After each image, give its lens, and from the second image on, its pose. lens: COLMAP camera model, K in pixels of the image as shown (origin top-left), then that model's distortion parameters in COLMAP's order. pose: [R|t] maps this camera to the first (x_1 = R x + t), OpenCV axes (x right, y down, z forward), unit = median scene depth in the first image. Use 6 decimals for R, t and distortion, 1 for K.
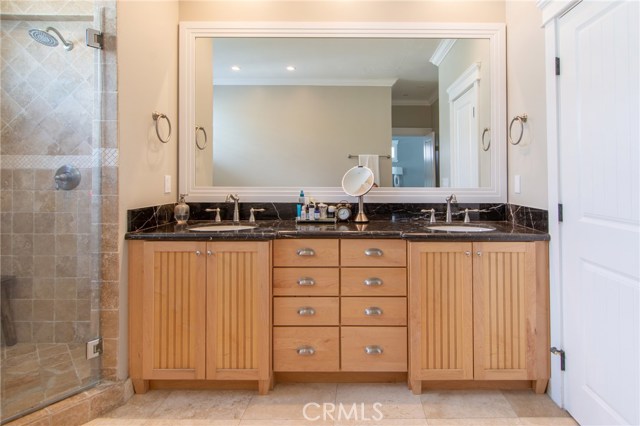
lens RADIAL K [[341.9, 0, 321.2], [0, 341.9, 183.8], [0, 0, 1]] dist [0.010814, -0.001699]
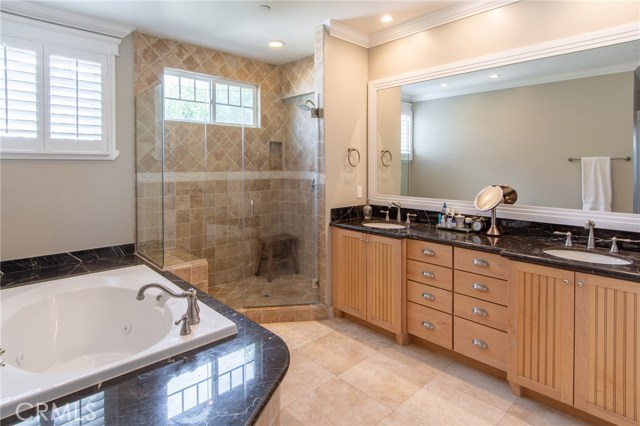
lens RADIAL K [[341.9, 0, 321.2], [0, 341.9, 183.8], [0, 0, 1]] dist [0.010814, -0.001699]
pose [[0.692863, 0.033972, -0.720269, 0.600178], [0.000582, 0.998863, 0.047672, -0.123808], [0.721069, -0.033449, 0.692055, -0.198553]]
